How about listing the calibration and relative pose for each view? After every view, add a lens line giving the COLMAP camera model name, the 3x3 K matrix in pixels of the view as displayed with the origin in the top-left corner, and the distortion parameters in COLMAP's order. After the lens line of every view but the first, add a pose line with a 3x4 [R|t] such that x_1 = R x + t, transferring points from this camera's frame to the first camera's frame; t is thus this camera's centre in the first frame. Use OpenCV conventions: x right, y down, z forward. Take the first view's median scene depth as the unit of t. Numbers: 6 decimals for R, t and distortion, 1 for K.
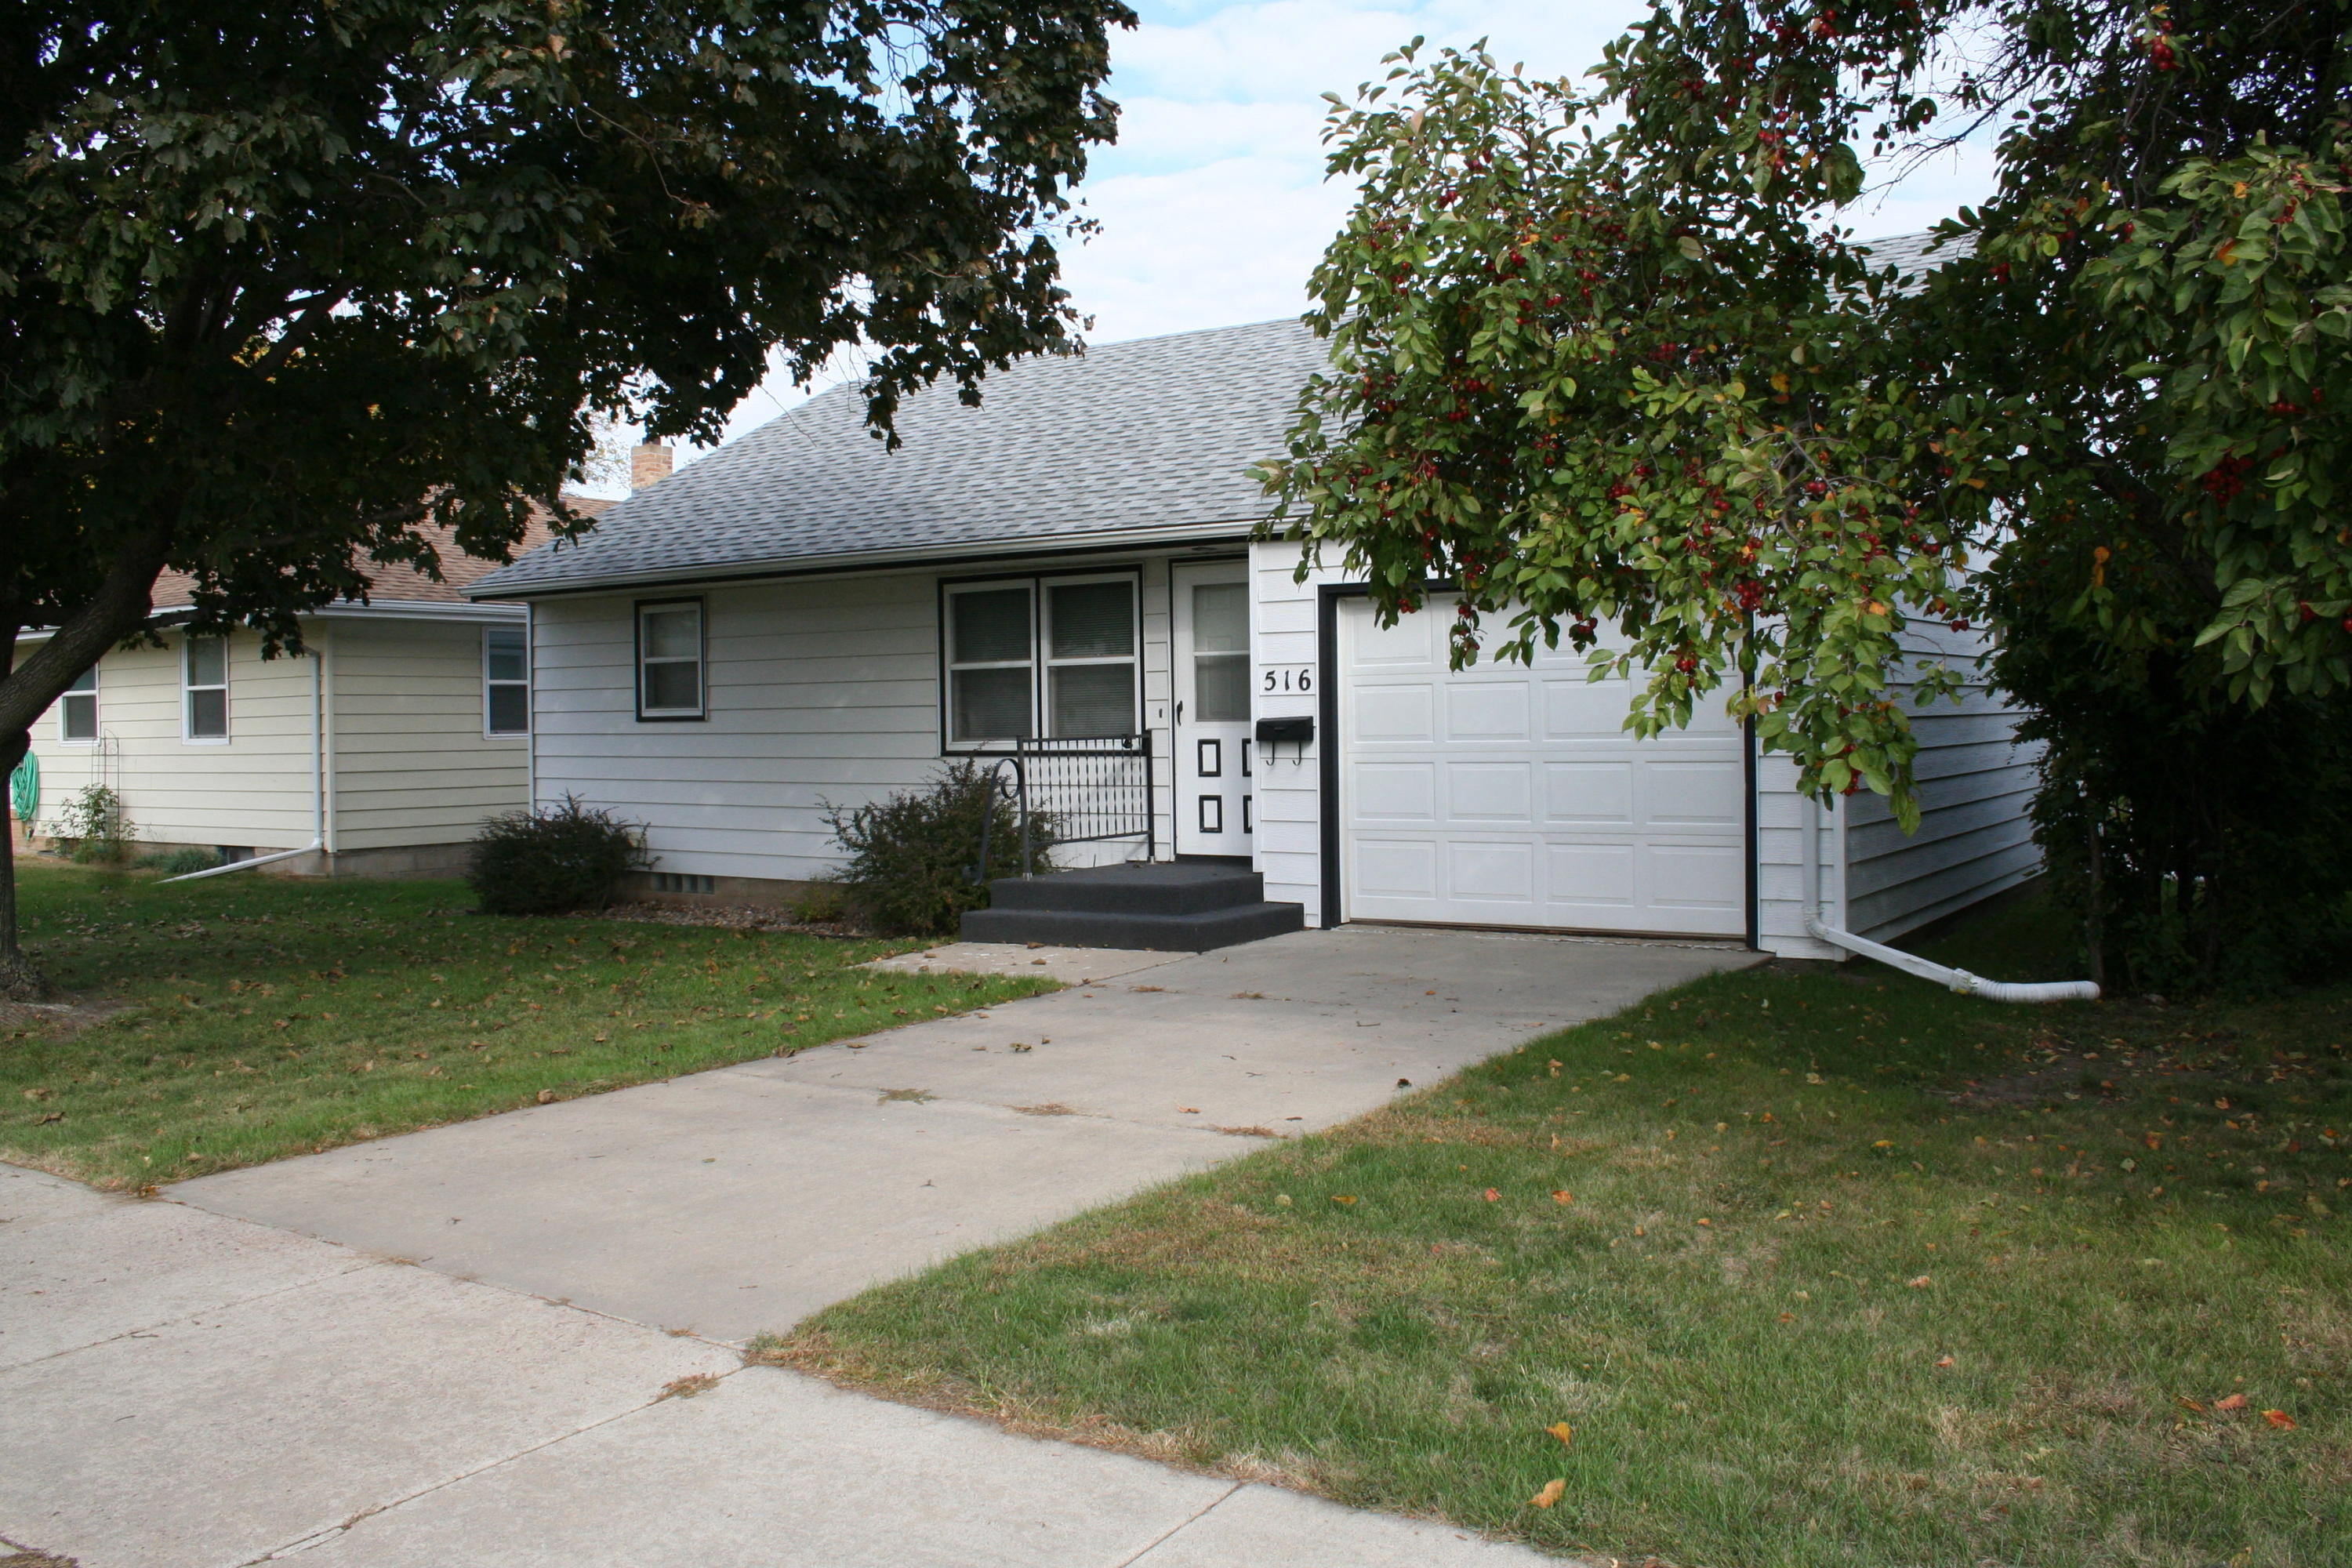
lens RADIAL K [[1921.8, 0, 1176.1], [0, 1921.8, 786.0], [0, 0, 1]] dist [-0.092384, -0.001505]
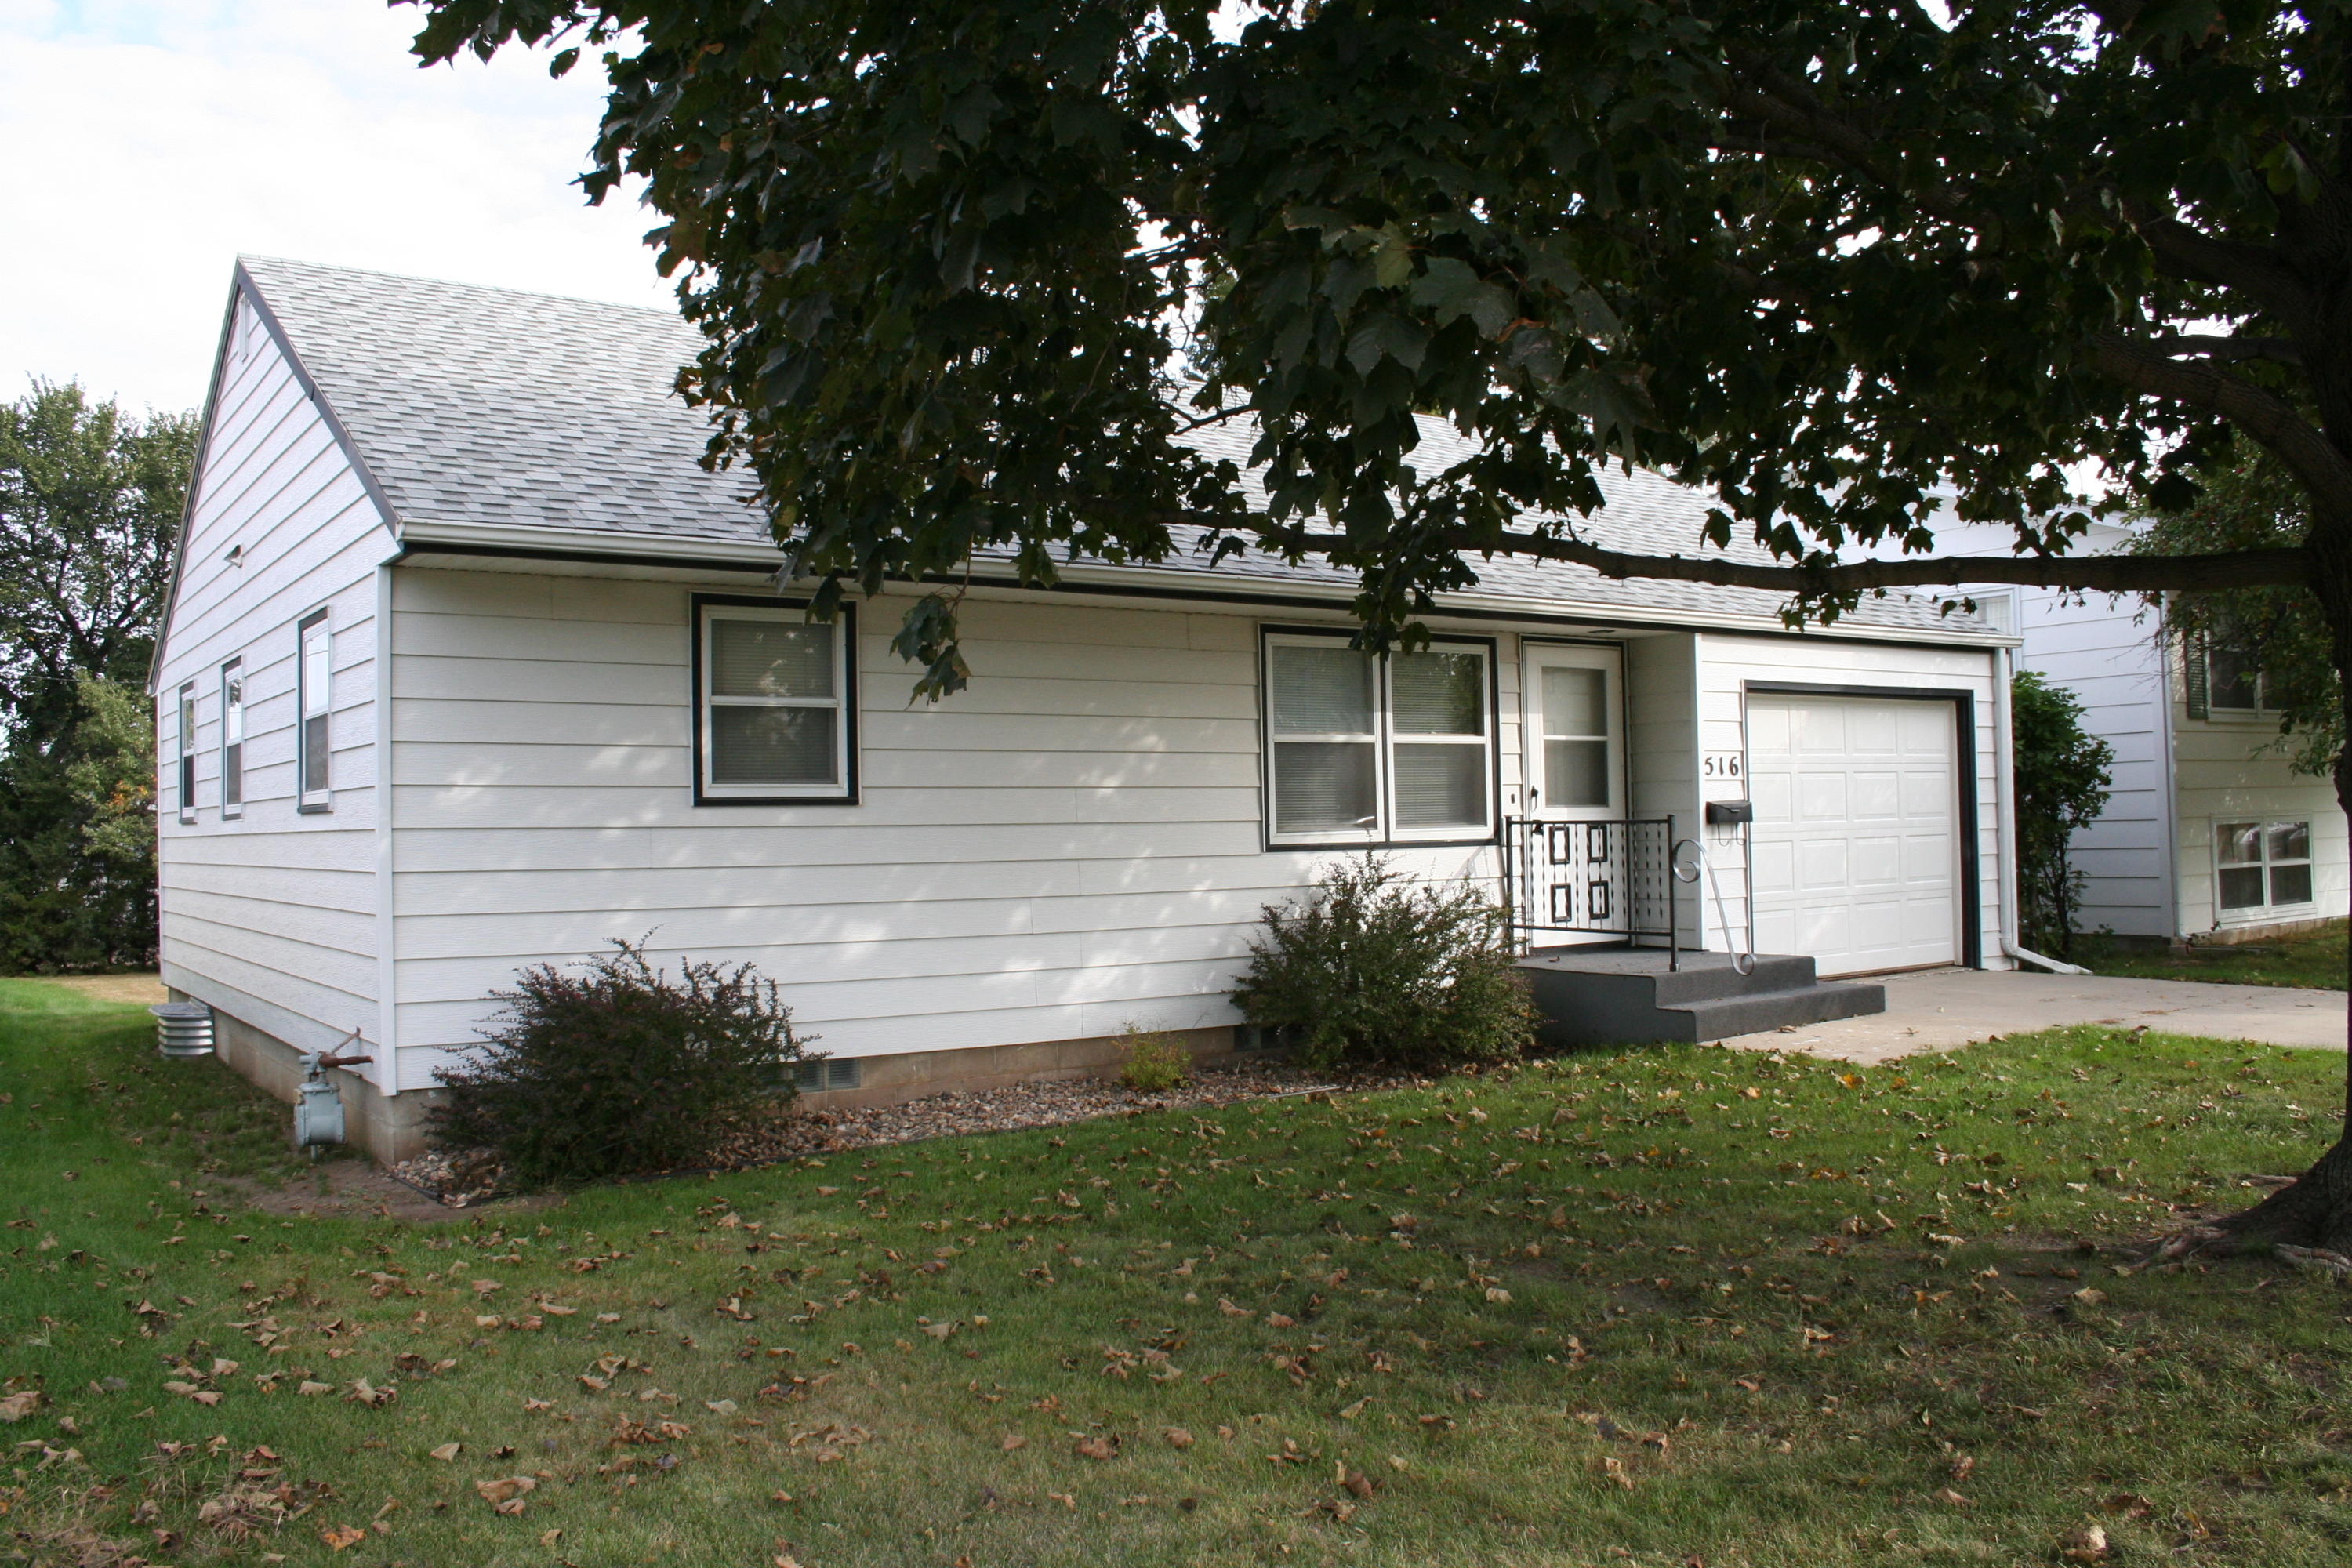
lens RADIAL K [[1921.8, 0, 1177.9], [0, 1921.8, 774.4], [0, 0, 1]] dist [-0.092384, -0.001505]
pose [[0.373685, 0.031428, 0.927023, -0.895453], [0.045617, 0.997594, -0.052209, -0.008002], [-0.926433, 0.061798, 0.371352, 0.772885]]
